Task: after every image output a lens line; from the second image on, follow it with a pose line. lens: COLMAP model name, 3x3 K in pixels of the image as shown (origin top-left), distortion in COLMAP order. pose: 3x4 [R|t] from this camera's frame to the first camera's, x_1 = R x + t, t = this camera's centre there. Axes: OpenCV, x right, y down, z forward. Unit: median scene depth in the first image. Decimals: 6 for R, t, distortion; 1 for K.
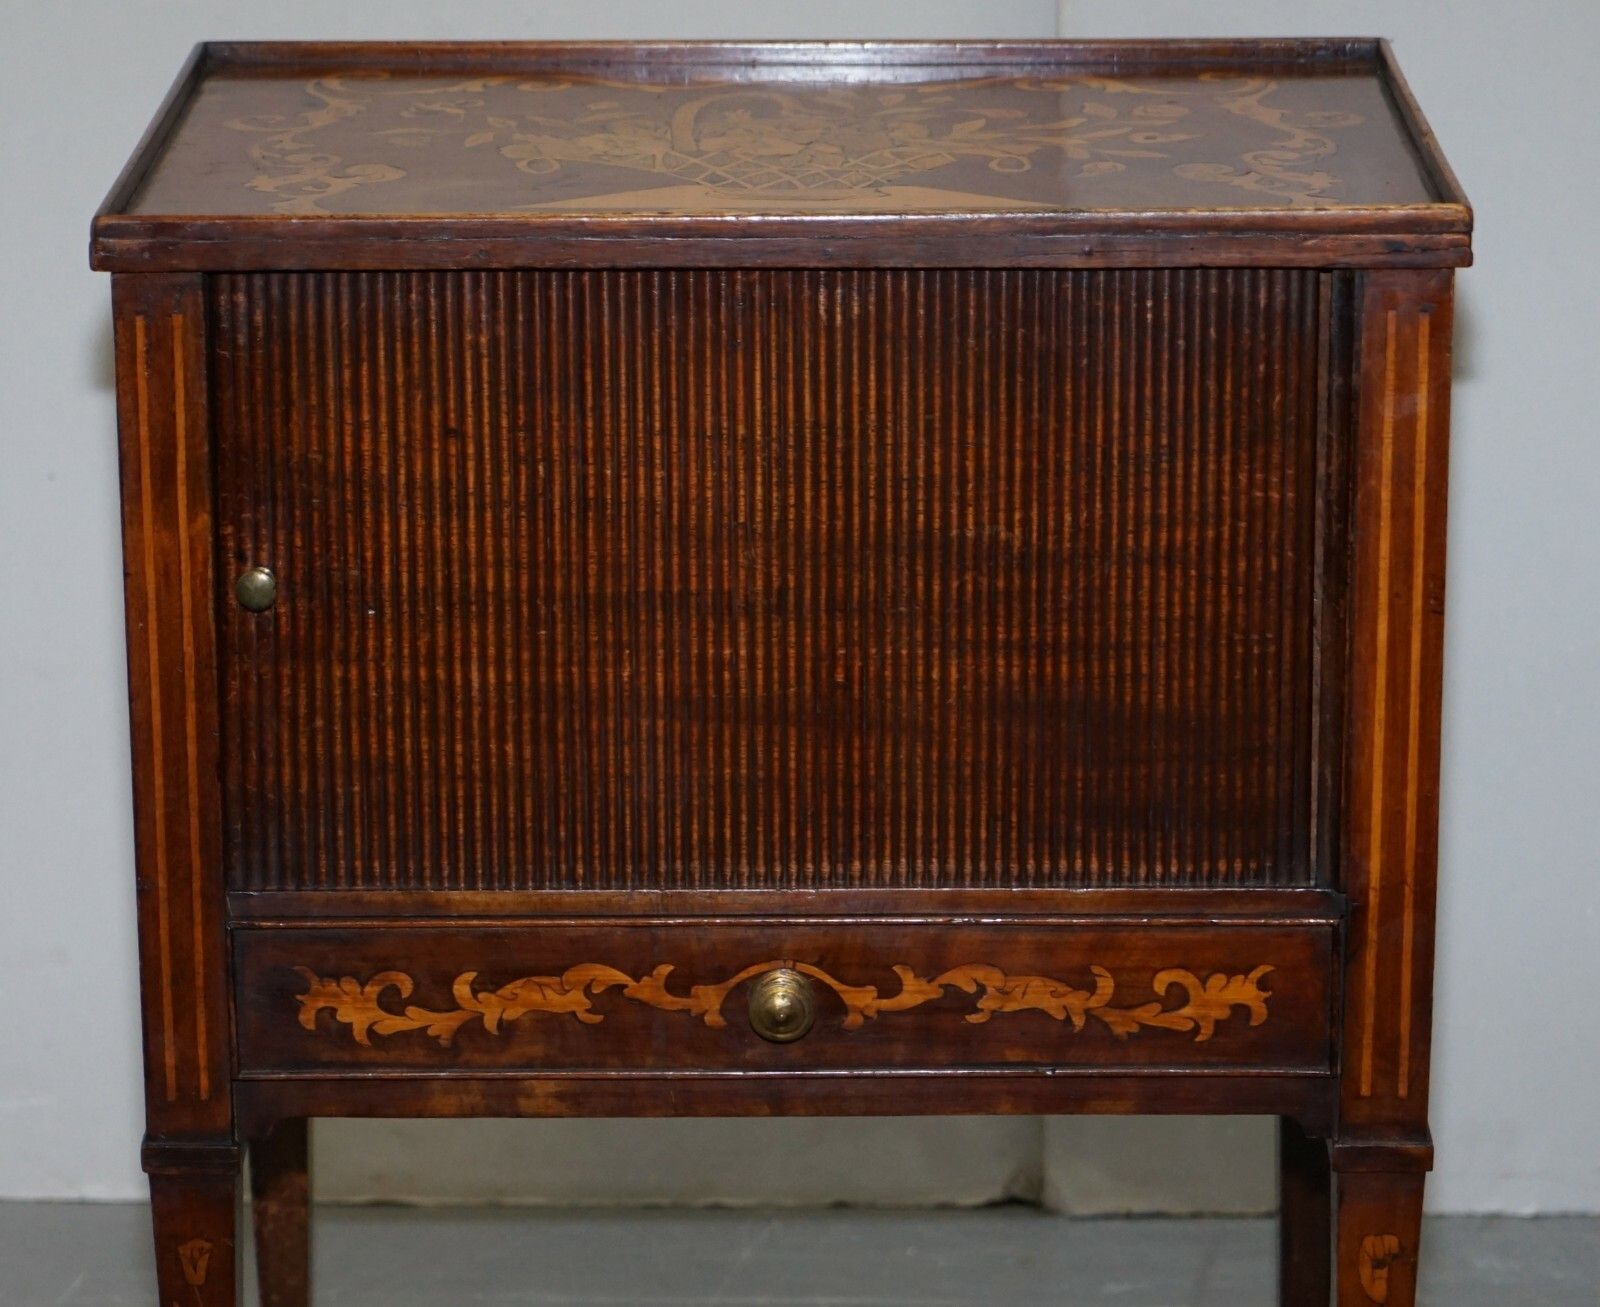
lens RADIAL K [[5338.5, 0, 790.8], [0, 5338.5, 663.5], [0, 0, 1]] dist [-0.075472, 0.000000]
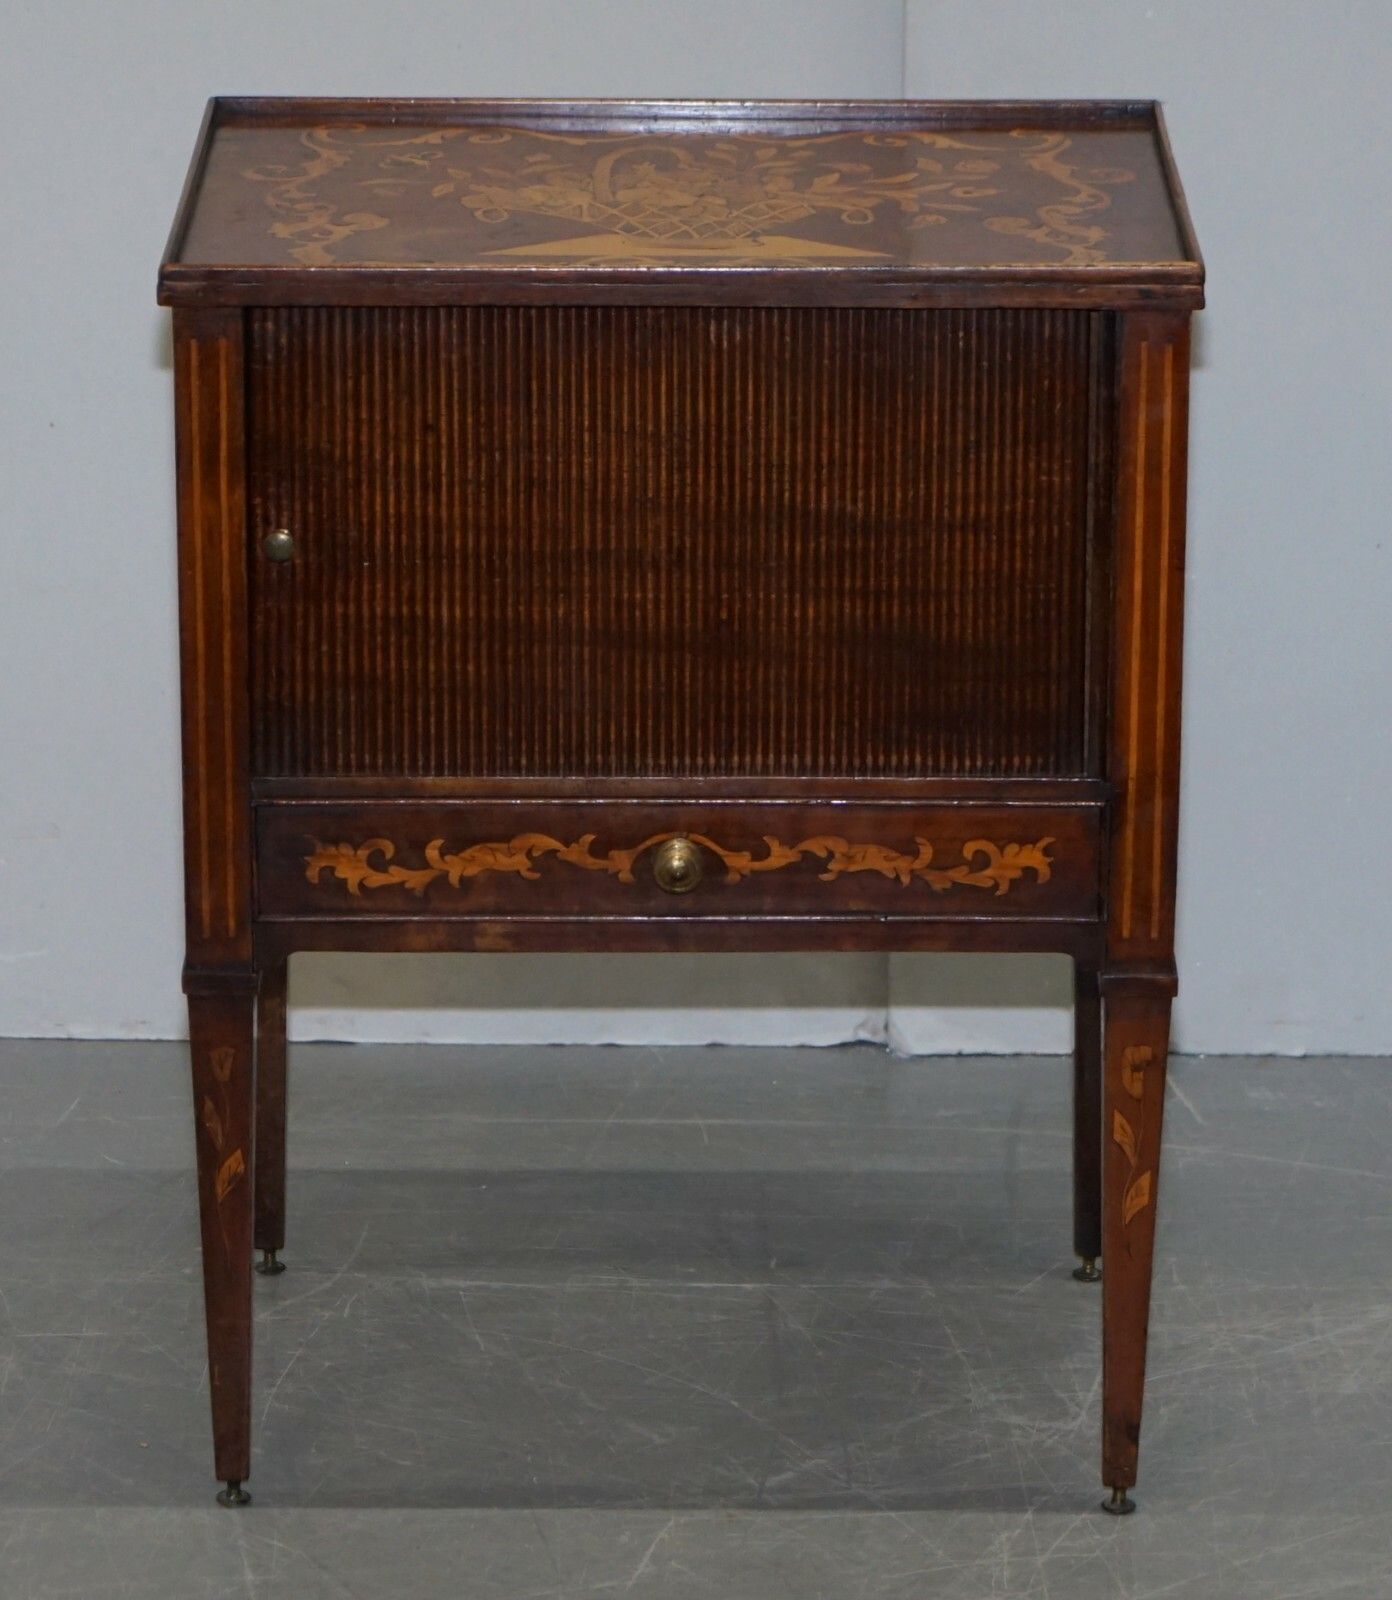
lens RADIAL K [[6903.8, 0, 701.0], [0, 6903.8, 796.7], [0, 0, 1]] dist [-0.104754, 0.000000]
pose [[0.999917, 0.004765, 0.012010, -0.016387], [-0.005304, 0.998960, 0.045285, -0.029277], [-0.011781, -0.045345, 0.998902, -0.684134]]
